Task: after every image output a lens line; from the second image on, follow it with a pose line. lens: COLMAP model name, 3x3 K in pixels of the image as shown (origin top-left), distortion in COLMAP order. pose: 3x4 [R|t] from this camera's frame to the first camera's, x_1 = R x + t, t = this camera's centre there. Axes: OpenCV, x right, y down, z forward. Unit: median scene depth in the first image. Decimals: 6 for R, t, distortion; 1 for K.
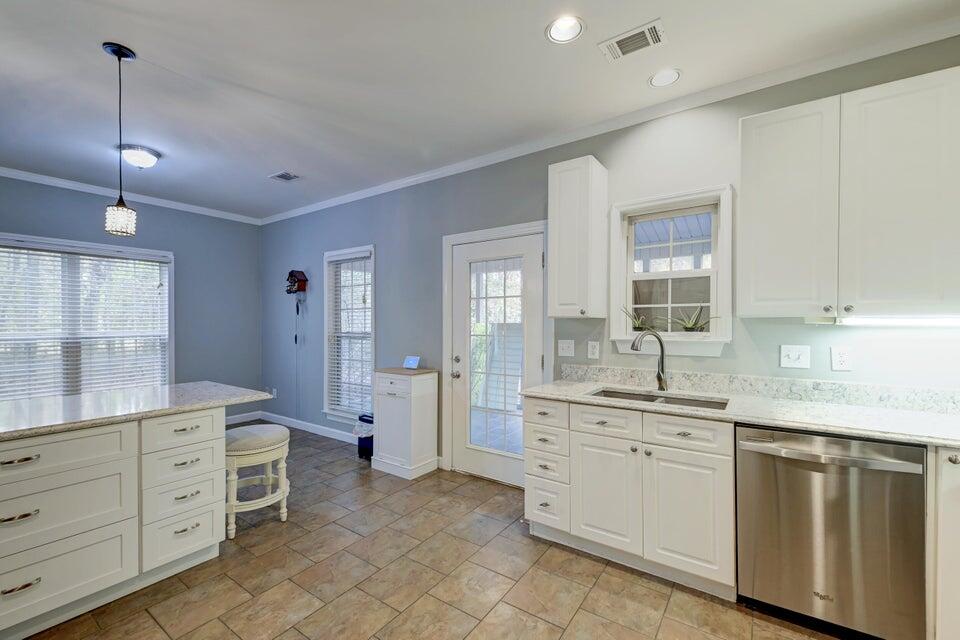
lens RADIAL K [[408.0, 0, 478.2], [0, 408.0, 326.6], [0, 0, 1]] dist [0.014084, -0.000216]
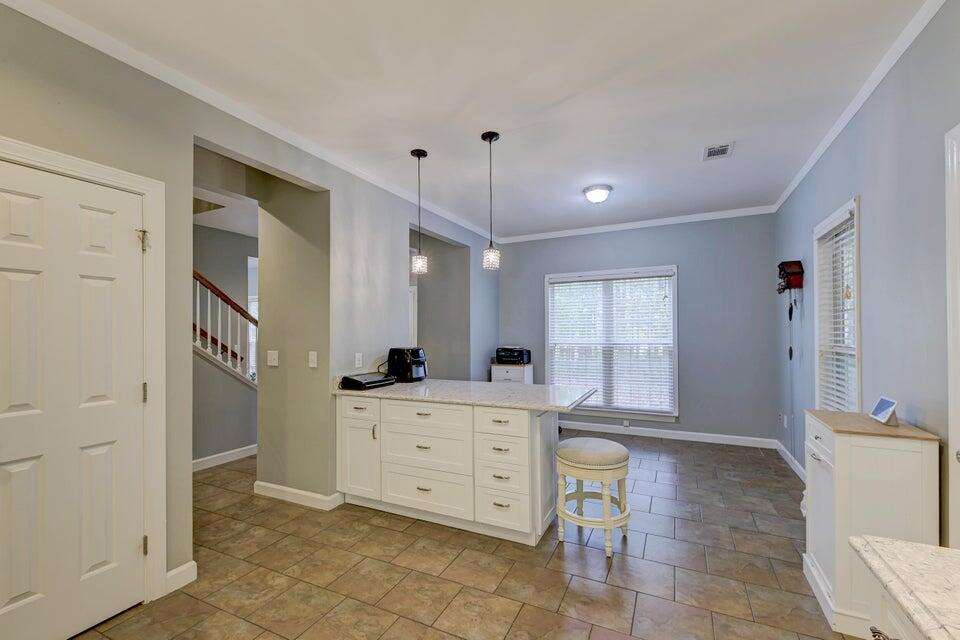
lens RADIAL K [[408.0, 0, 478.2], [0, 408.0, 326.6], [0, 0, 1]] dist [0.014084, -0.000216]
pose [[0.159558, -0.015703, -0.987064, 0.361024], [-0.002388, 0.999864, -0.016293, -0.007485], [0.987186, 0.004956, 0.159498, 0.570829]]
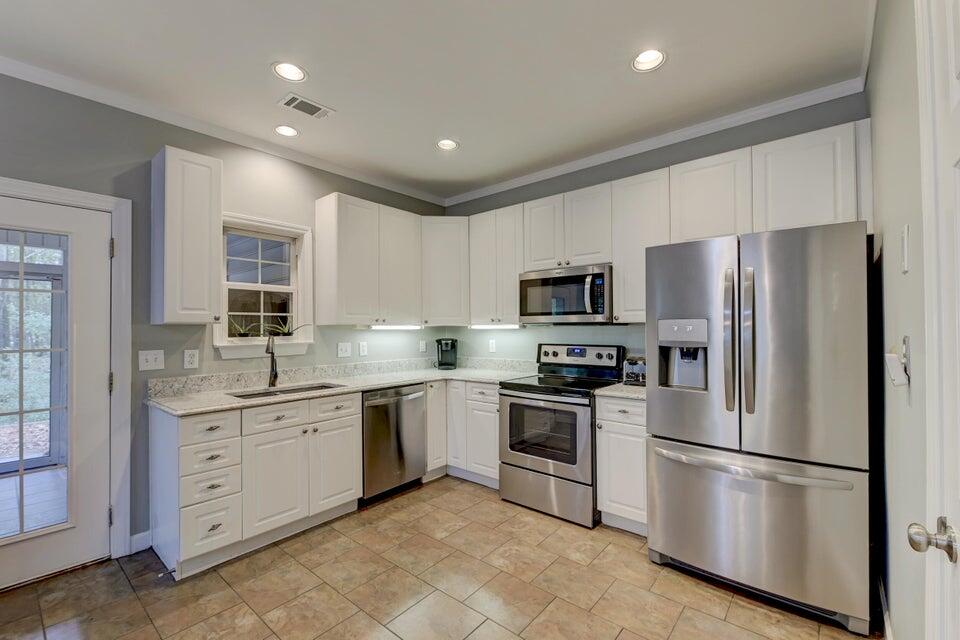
lens RADIAL K [[408.0, 0, 478.2], [0, 408.0, 326.6], [0, 0, 1]] dist [0.014084, -0.000216]
pose [[0.101059, 0.000554, 0.994880, -0.600116], [0.017586, 0.999843, -0.002343, -0.002524], [-0.994725, 0.017733, 0.101034, 0.265904]]
